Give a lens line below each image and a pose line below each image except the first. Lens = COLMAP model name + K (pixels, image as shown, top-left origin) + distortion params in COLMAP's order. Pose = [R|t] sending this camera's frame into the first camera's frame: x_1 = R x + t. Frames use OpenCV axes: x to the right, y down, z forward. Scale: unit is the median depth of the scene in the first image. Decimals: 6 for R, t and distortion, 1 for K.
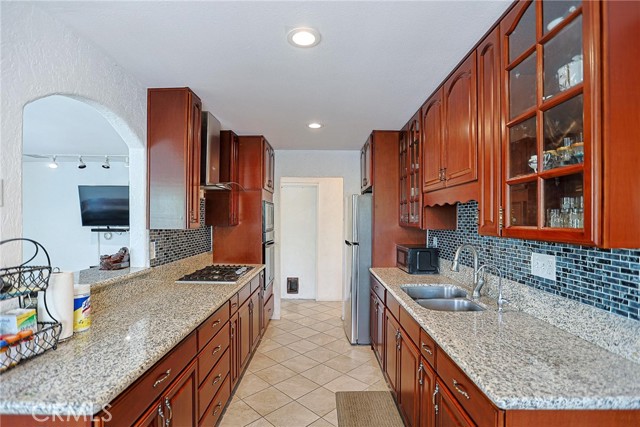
lens RADIAL K [[313.2, 0, 319.7], [0, 313.2, 215.8], [0, 0, 1]] dist [-0.023306, 0.003419]
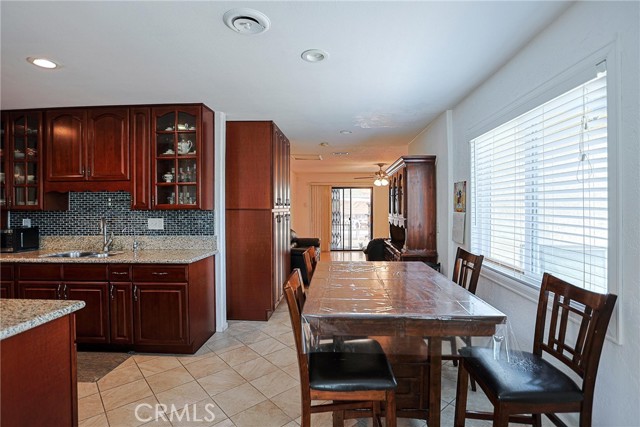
lens RADIAL K [[313.2, 0, 322.7], [0, 313.2, 211.1], [0, 0, 1]] dist [-0.023306, 0.003419]
pose [[0.048310, -0.018380, 0.998663, -1.145589], [-0.003399, 0.999822, 0.018566, 0.026428], [-0.998827, -0.004291, 0.048238, -0.206320]]
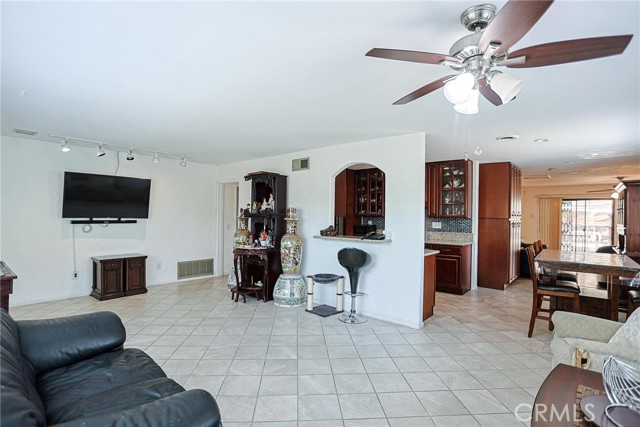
lens RADIAL K [[313.2, 0, 325.9], [0, 313.2, 215.2], [0, 0, 1]] dist [-0.023306, 0.003419]
pose [[0.634576, 0.002532, 0.772856, -2.682148], [-0.015266, 0.999841, 0.009260, 0.017997], [-0.772710, -0.017674, 0.634513, -0.337451]]
